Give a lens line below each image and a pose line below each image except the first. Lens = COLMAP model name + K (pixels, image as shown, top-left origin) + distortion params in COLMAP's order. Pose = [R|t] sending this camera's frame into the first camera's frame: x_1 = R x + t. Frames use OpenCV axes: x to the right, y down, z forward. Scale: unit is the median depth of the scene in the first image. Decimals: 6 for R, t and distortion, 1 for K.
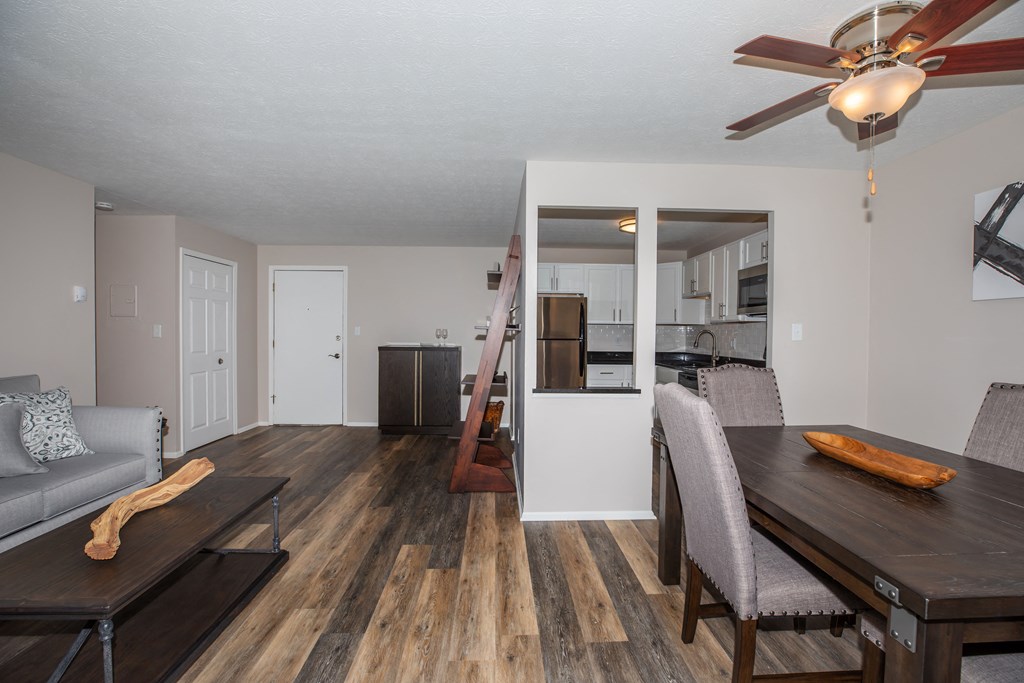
lens RADIAL K [[491.6, 0, 511.3], [0, 491.6, 322.5], [0, 0, 1]] dist [-0.024028, 0.000630]
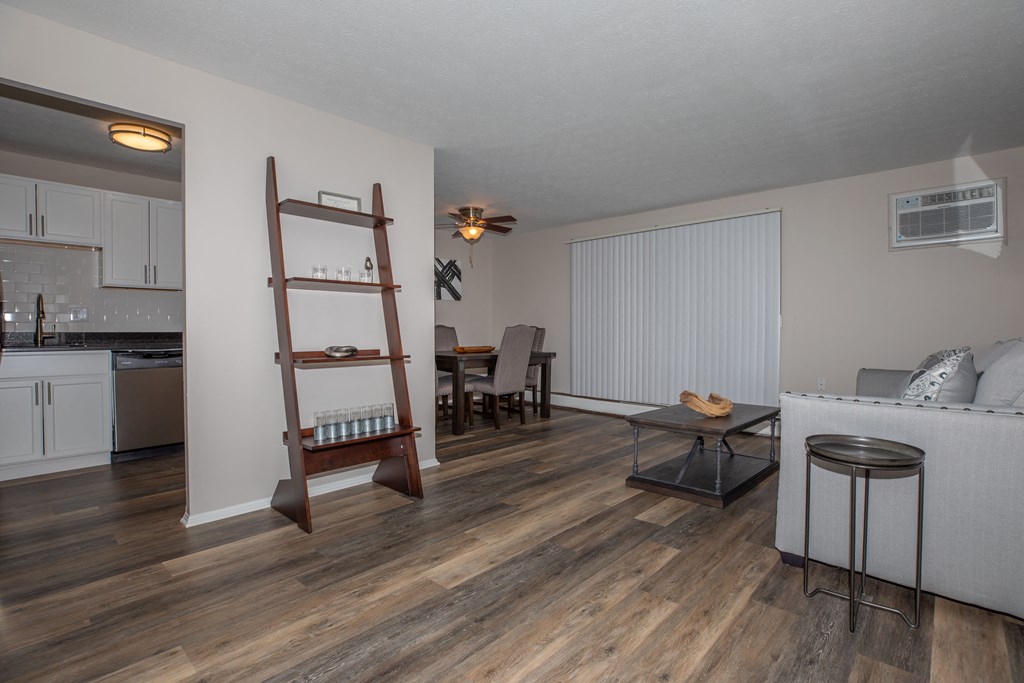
lens RADIAL K [[491.6, 0, 511.3], [0, 491.6, 322.5], [0, 0, 1]] dist [-0.024028, 0.000630]
pose [[-0.713405, 0.005795, 0.700728, -1.060118], [-0.005907, 0.999881, -0.014283, 0.100860], [-0.700727, -0.014329, -0.713285, 1.987078]]
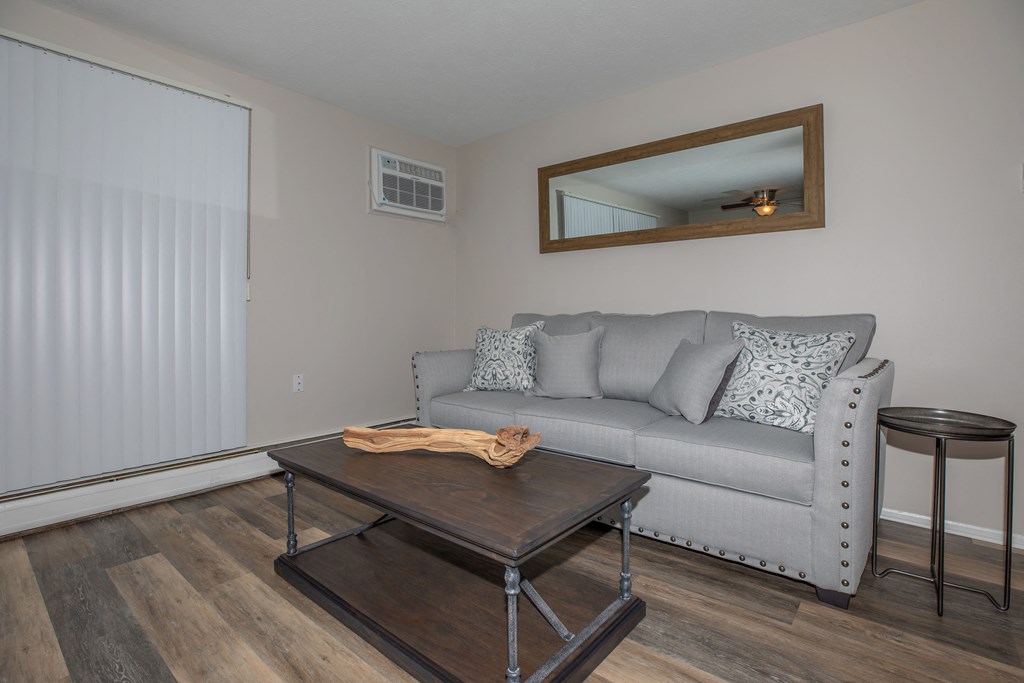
lens RADIAL K [[491.6, 0, 511.3], [0, 491.6, 322.5], [0, 0, 1]] dist [-0.024028, 0.000630]
pose [[-0.664914, 0.000843, -0.746919, -0.142949], [0.000789, 1.000000, 0.000426, 0.131986], [0.746919, -0.000307, -0.664915, 1.207818]]
